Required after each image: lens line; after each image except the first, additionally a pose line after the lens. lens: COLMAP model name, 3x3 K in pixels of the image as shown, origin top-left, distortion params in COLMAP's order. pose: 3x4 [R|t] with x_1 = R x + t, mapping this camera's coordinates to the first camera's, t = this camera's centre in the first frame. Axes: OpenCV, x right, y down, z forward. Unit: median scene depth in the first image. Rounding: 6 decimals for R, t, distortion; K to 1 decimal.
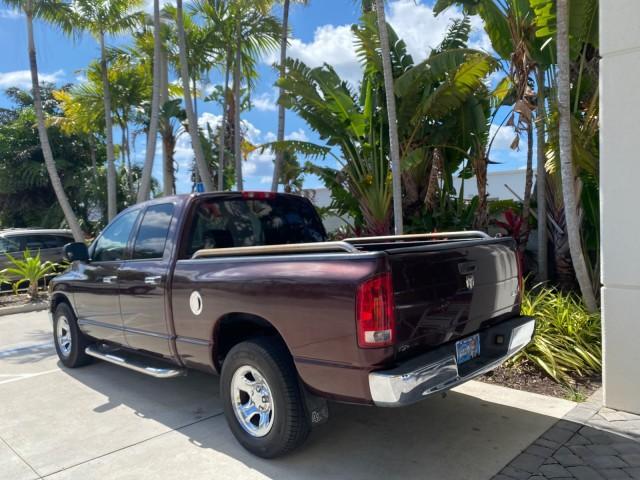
lens RADIAL K [[472.6, 0, 305.1], [0, 472.6, 229.5], [0, 0, 1]] dist [0.013375, 0.001641]
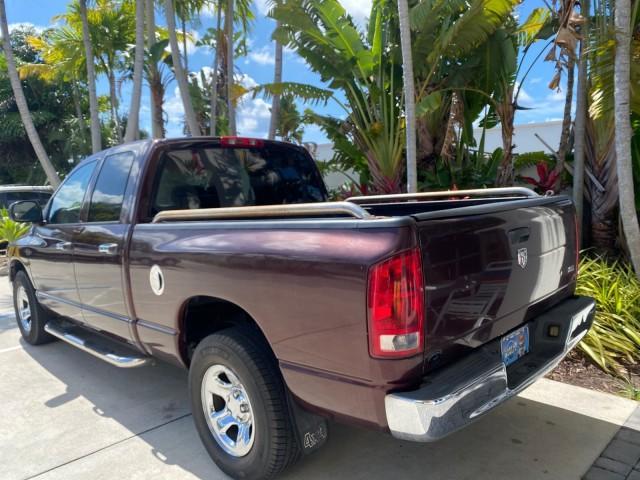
lens RADIAL K [[472.6, 0, 305.1], [0, 472.6, 229.5], [0, 0, 1]] dist [0.013375, 0.001641]
pose [[0.999982, 0.001514, -0.005879, 0.009060], [-0.000983, 0.996008, 0.089260, 0.001729], [0.005990, -0.089252, 0.995991, 0.135704]]
